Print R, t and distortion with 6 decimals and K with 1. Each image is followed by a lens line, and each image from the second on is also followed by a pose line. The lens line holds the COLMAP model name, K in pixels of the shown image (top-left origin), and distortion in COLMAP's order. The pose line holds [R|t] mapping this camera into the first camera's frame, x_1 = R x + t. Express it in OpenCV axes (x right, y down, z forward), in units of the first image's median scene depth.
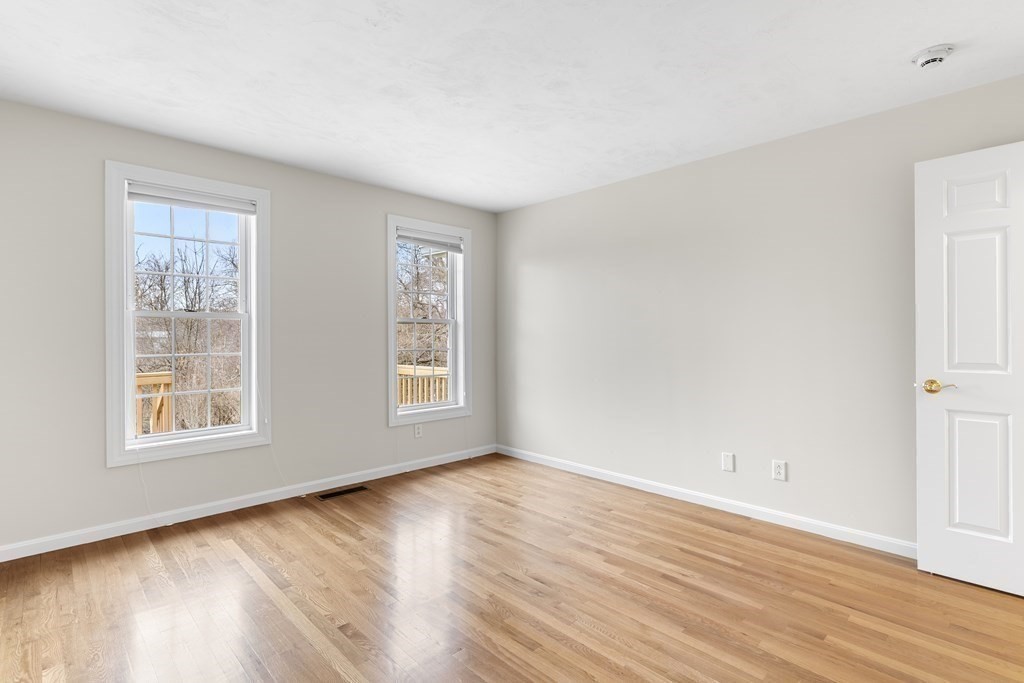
lens RADIAL K [[497.0, 0, 510.6], [0, 497.0, 335.2], [0, 0, 1]] dist [0.000882, 0.000015]
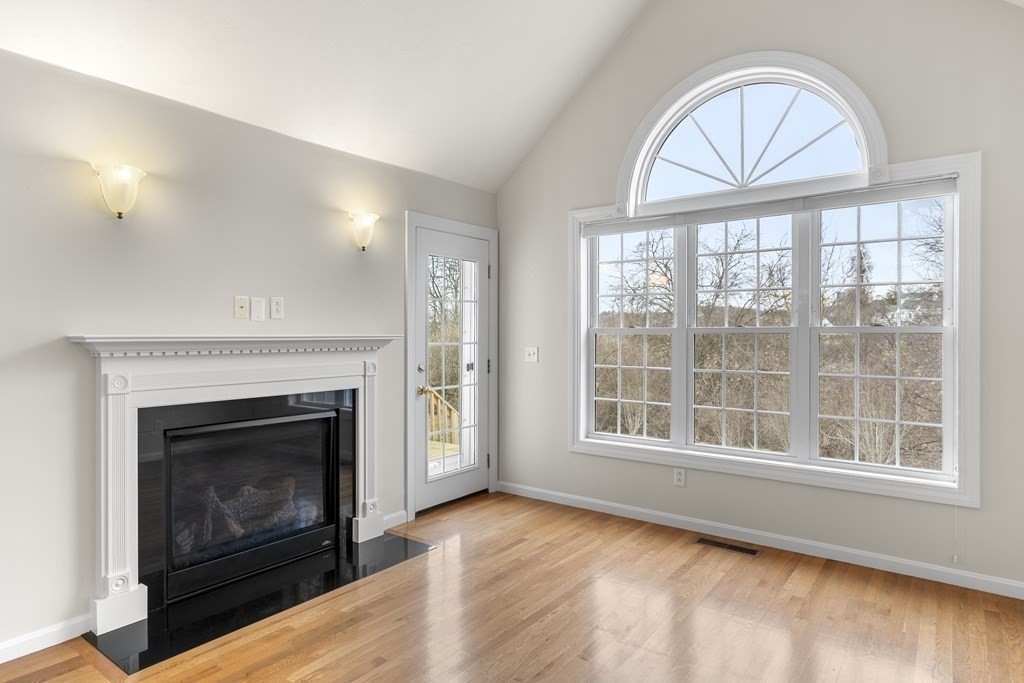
lens RADIAL K [[595.2, 0, 509.9], [0, 595.2, 339.7], [0, 0, 1]] dist [0.000039, 0.000505]
pose [[0.162584, -0.000292, -0.986695, 0.541755], [-0.027537, 0.999609, -0.004833, -0.005246], [0.986310, 0.027956, 0.162513, 0.466618]]
